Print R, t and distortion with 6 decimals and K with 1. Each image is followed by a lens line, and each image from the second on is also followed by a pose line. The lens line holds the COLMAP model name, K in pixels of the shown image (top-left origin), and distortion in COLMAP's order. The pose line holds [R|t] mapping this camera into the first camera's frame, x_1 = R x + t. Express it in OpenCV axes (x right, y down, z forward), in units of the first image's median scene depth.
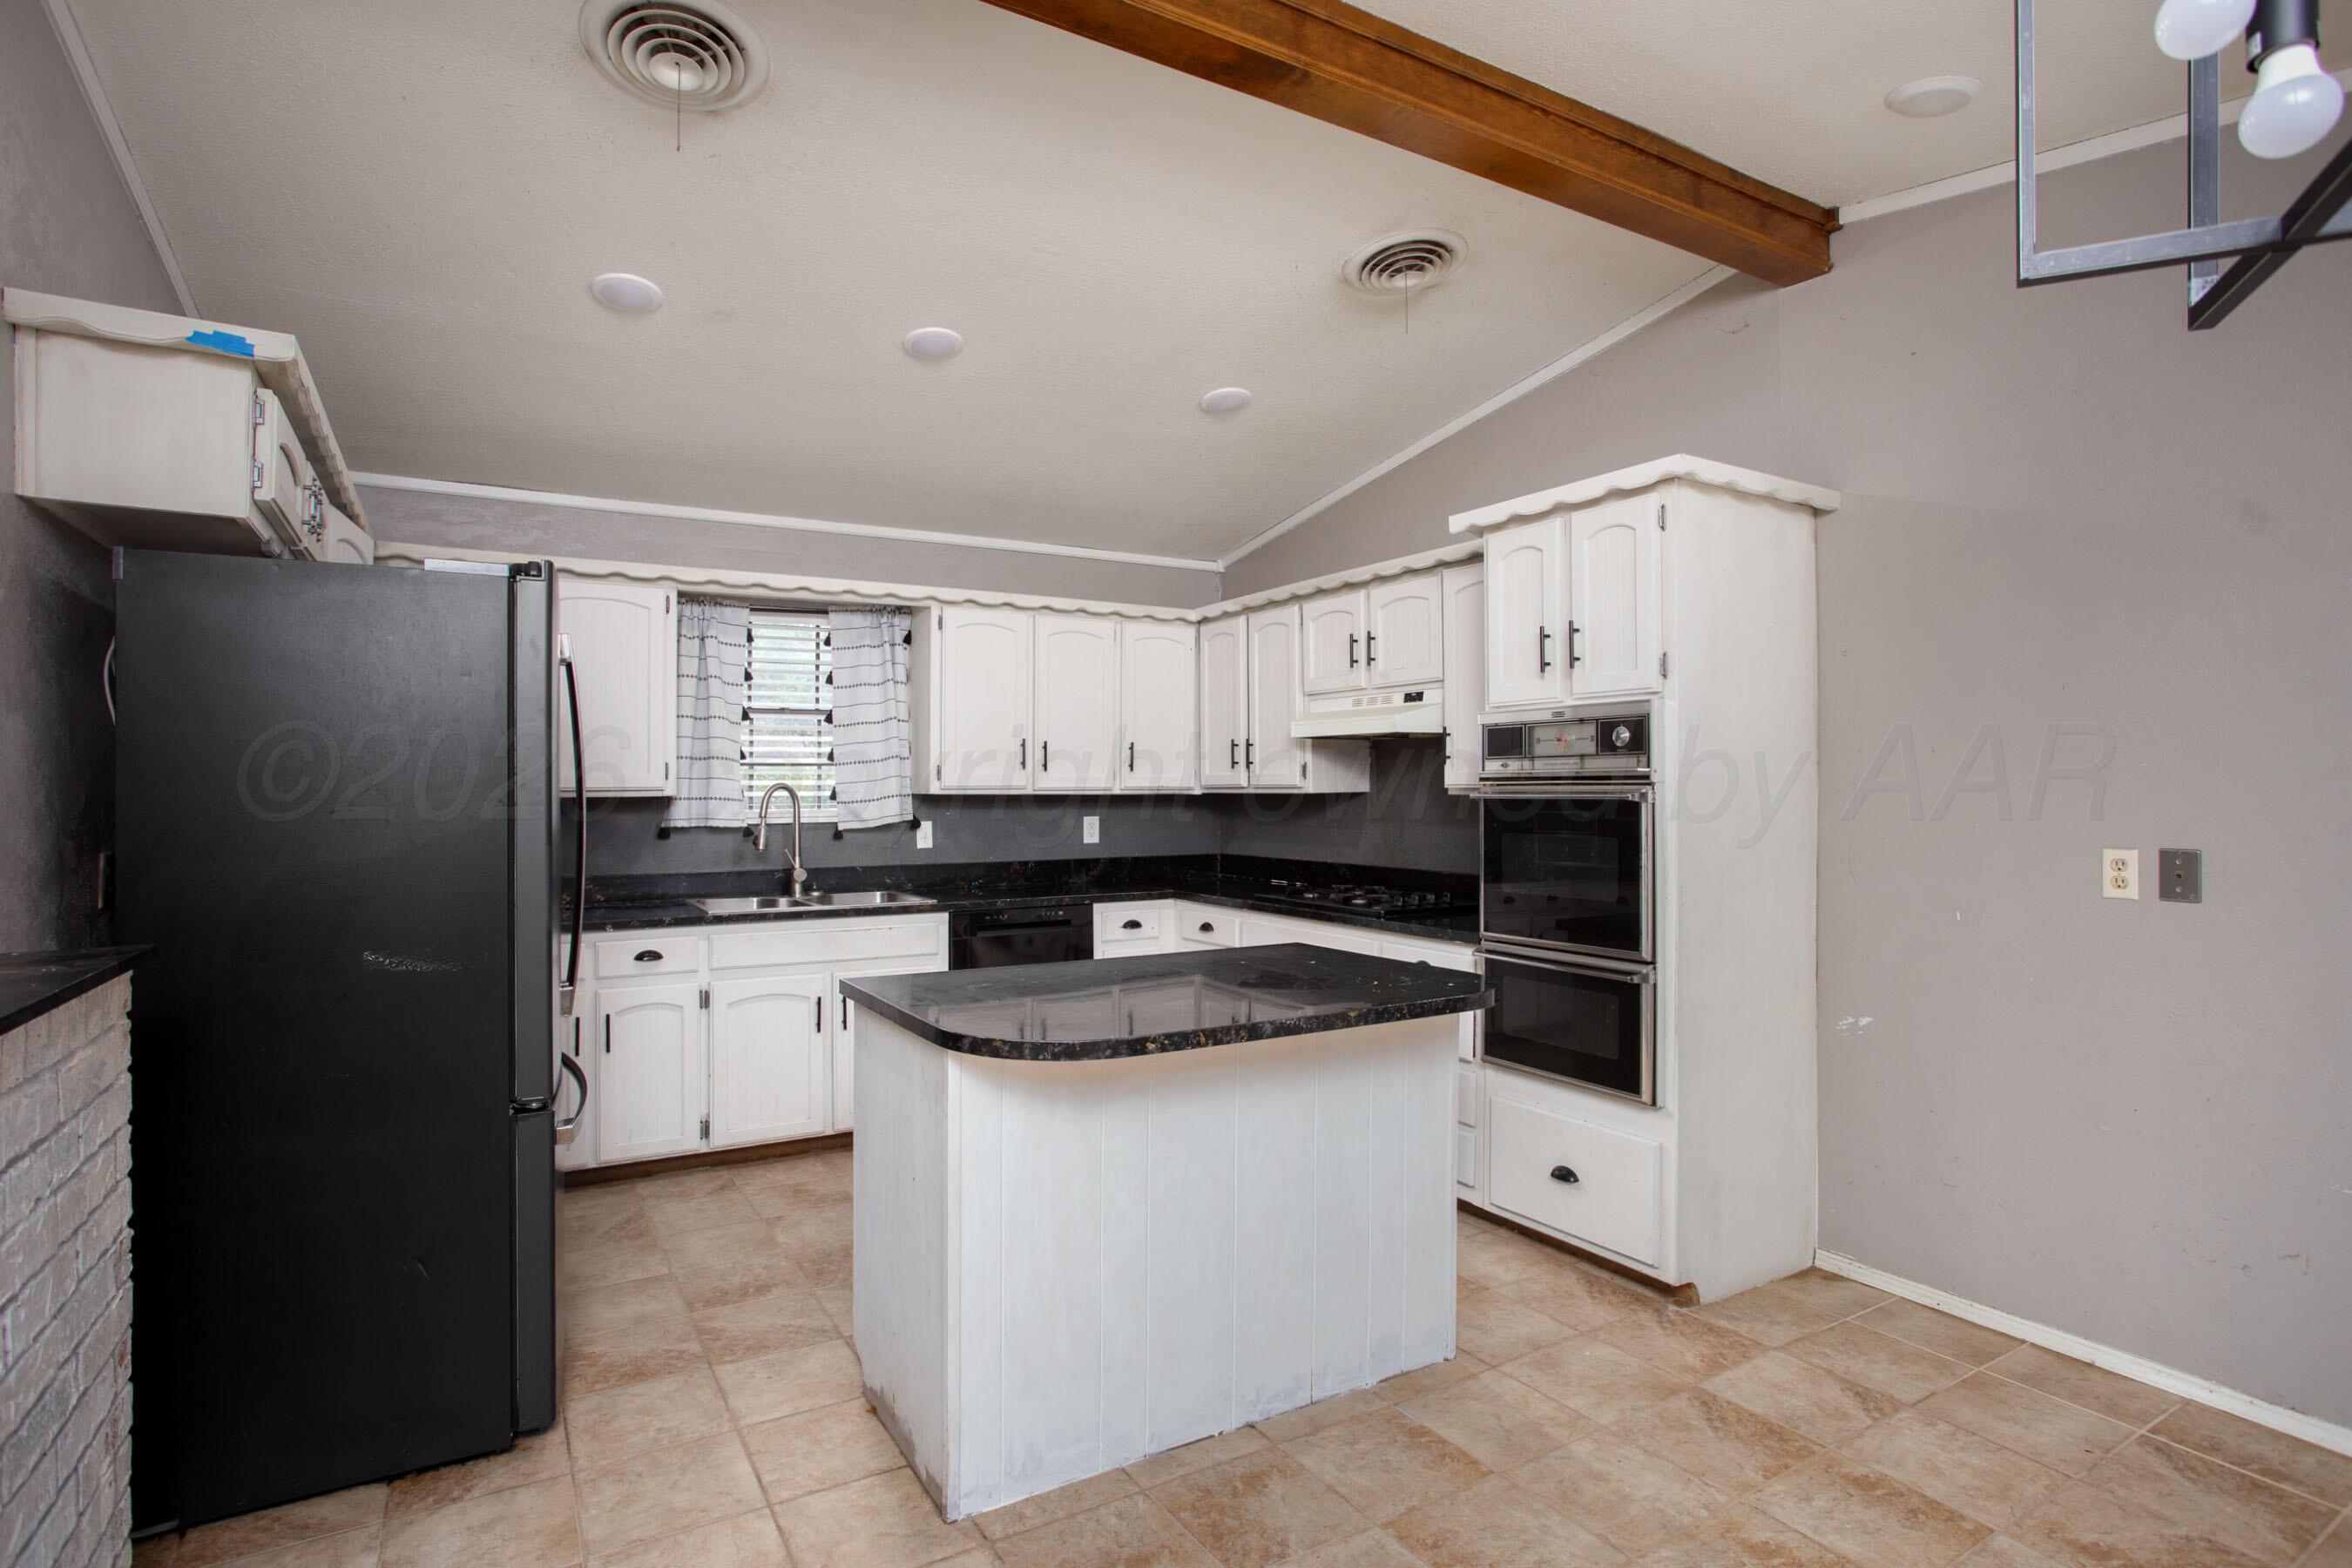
lens RADIAL K [[1196.1, 0, 1176.0], [0, 1196.1, 784.0], [0, 0, 1]] dist [-0.136425, 0.114926]
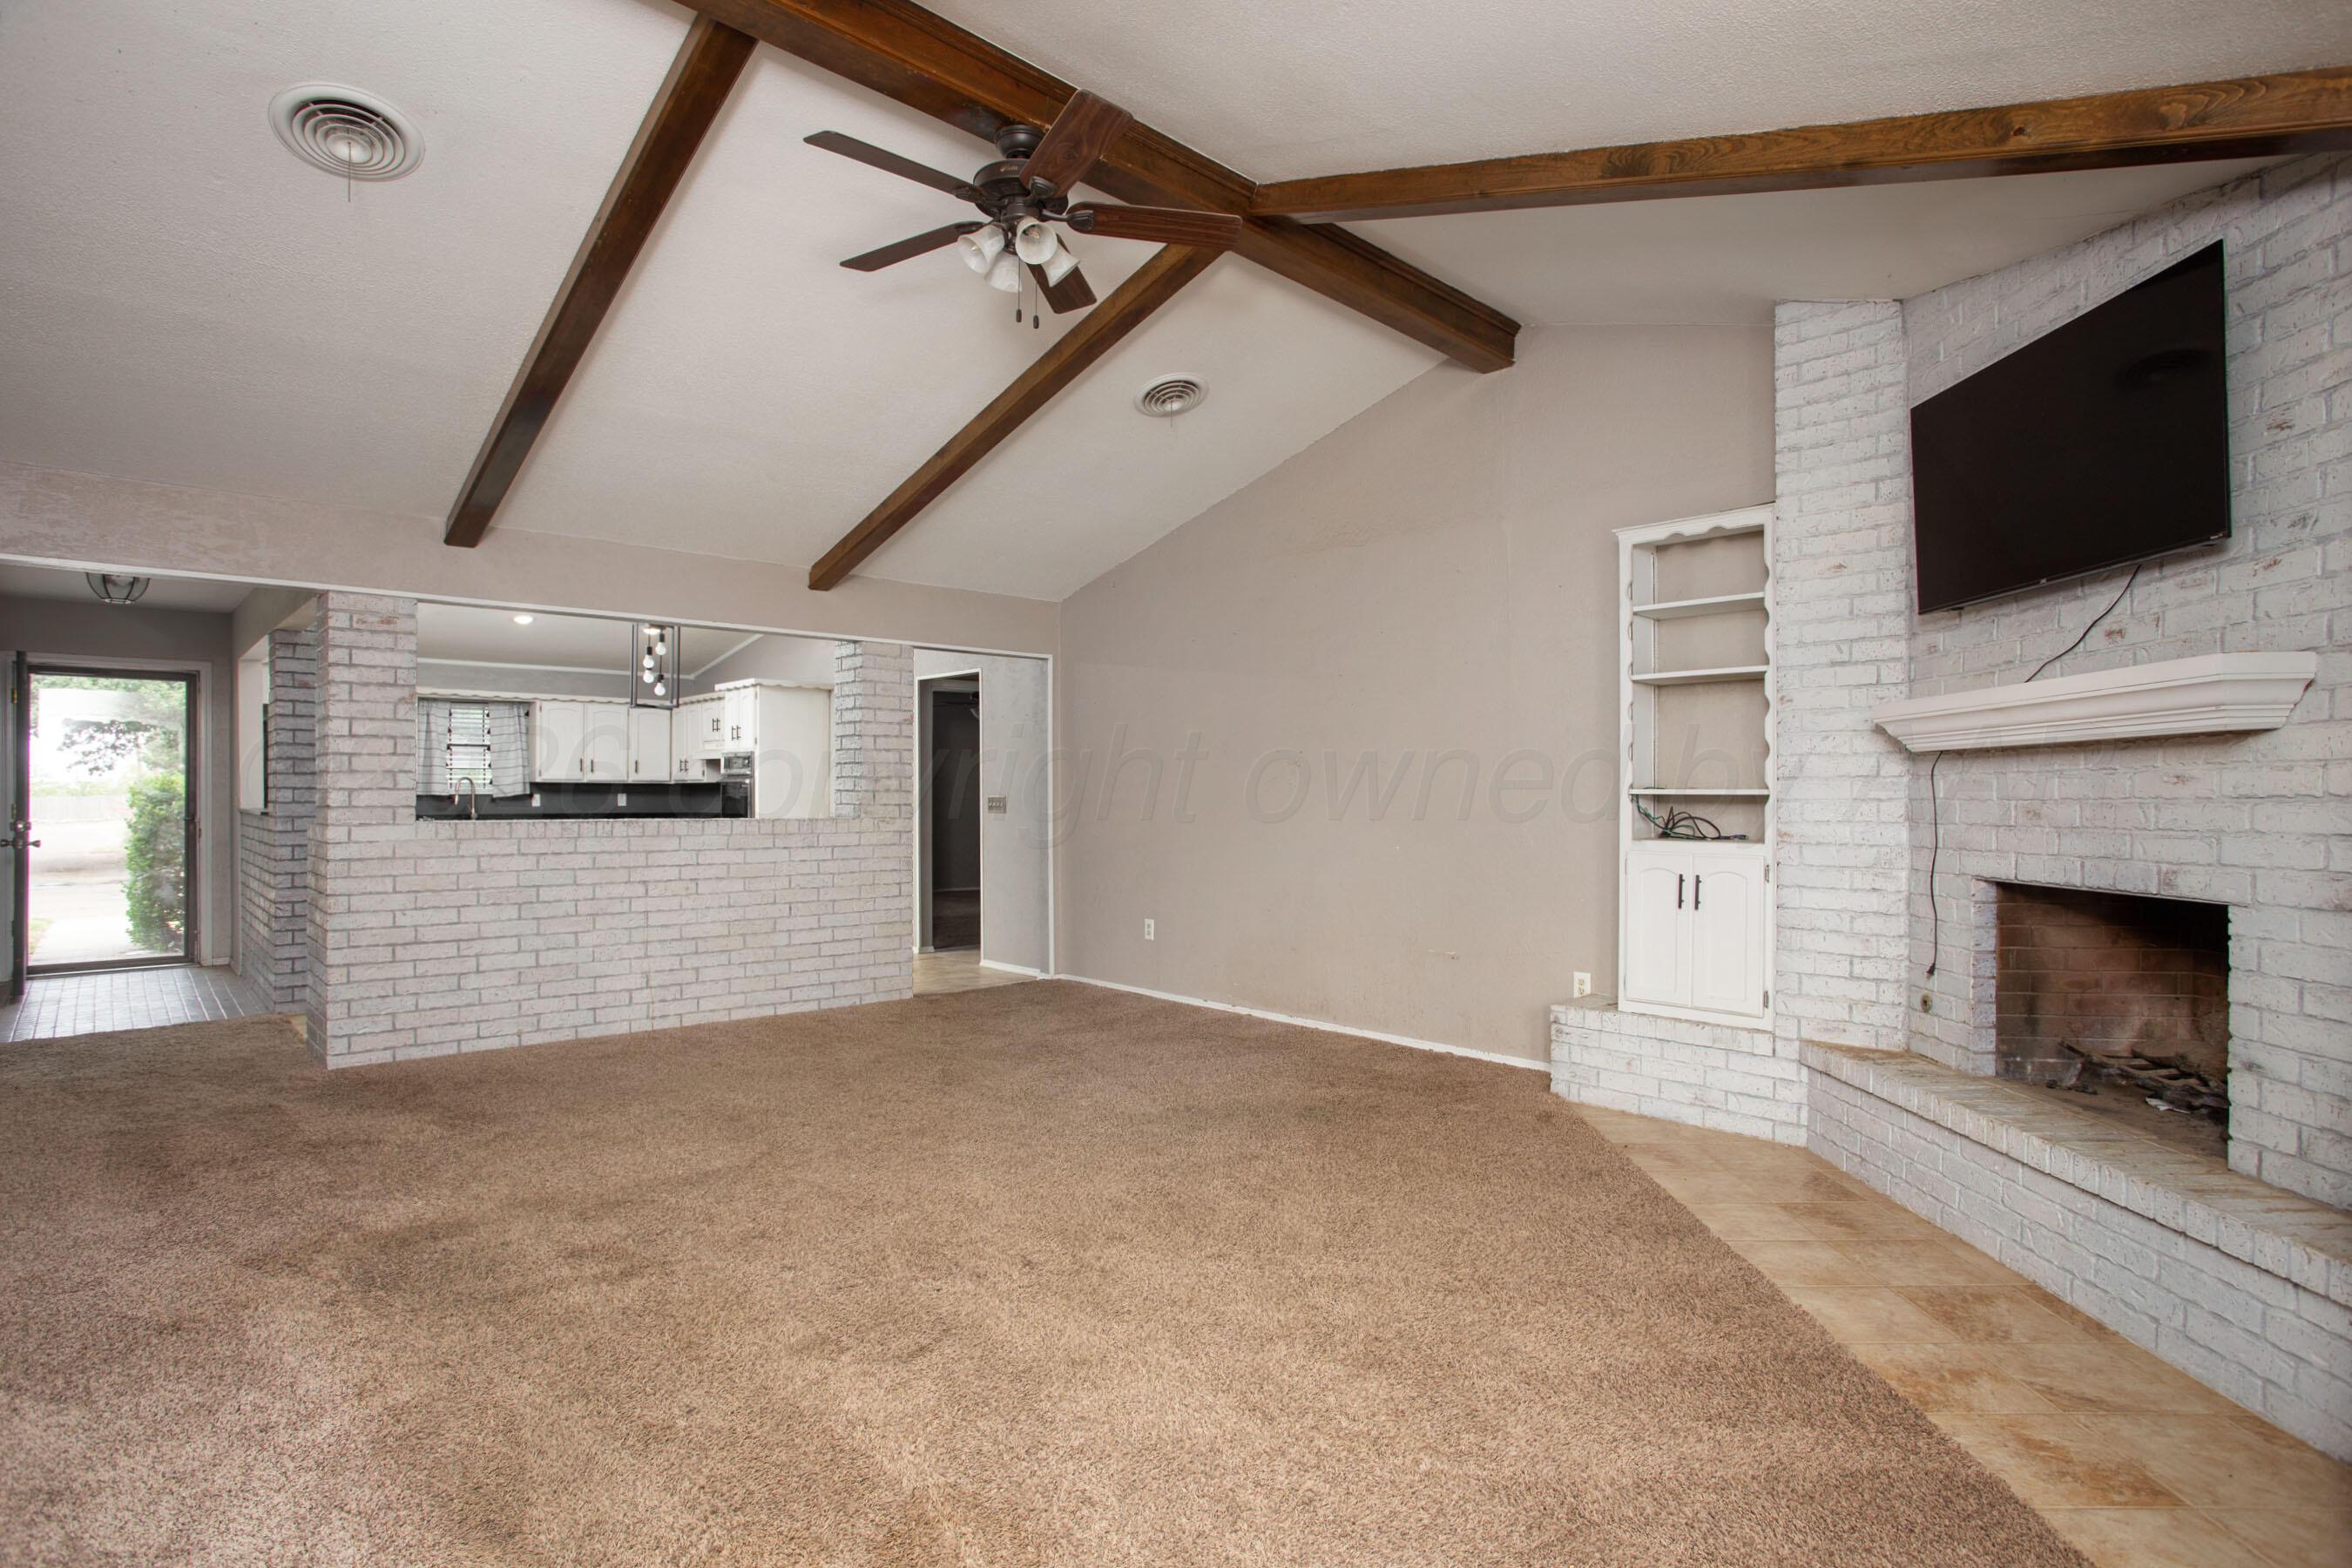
lens RADIAL K [[1240.4, 0, 1198.6], [0, 1240.4, 792.5], [0, 0, 1]] dist [-0.079977, 0.061947]
pose [[0.973700, 0.003023, 0.227813, 0.515926], [-0.003161, 0.999995, 0.000240, 0.024365], [-0.227812, -0.000954, 0.973705, -1.625658]]
